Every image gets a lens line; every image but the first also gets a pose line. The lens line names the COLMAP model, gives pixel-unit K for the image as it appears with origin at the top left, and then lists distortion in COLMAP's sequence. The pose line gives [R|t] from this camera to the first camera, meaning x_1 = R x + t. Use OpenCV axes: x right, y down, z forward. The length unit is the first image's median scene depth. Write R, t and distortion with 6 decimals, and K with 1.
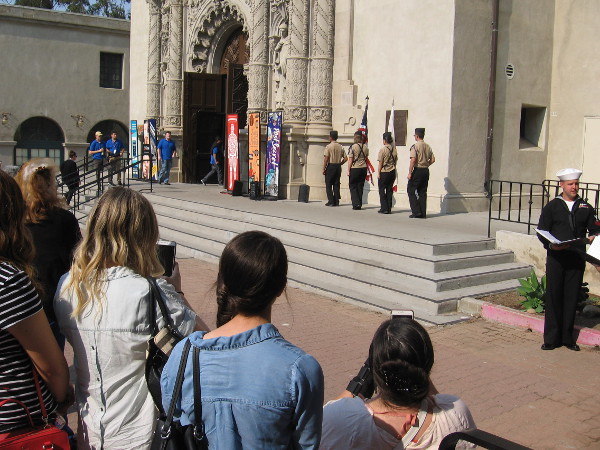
lens RADIAL K [[683.9, 0, 302.7], [0, 683.9, 222.7], [0, 0, 1]] dist [-0.115329, 0.000000]
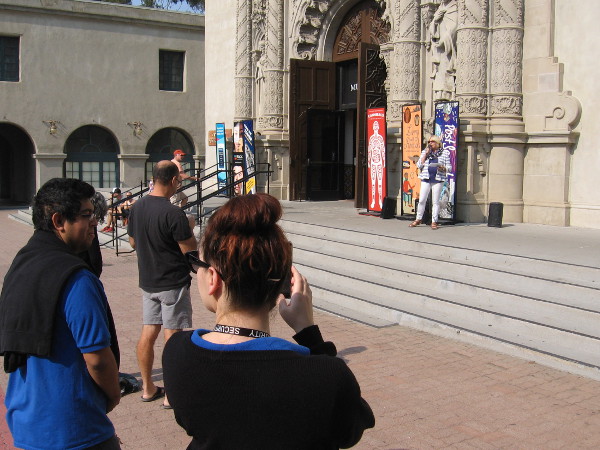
lens RADIAL K [[683.9, 0, 298.7], [0, 683.9, 229.0], [0, 0, 1]] dist [-0.115329, 0.000000]
pose [[0.998519, -0.018297, -0.051243, -0.129190], [0.018074, 0.999825, -0.004818, -0.021585], [0.051322, 0.003885, 0.998675, 0.216201]]
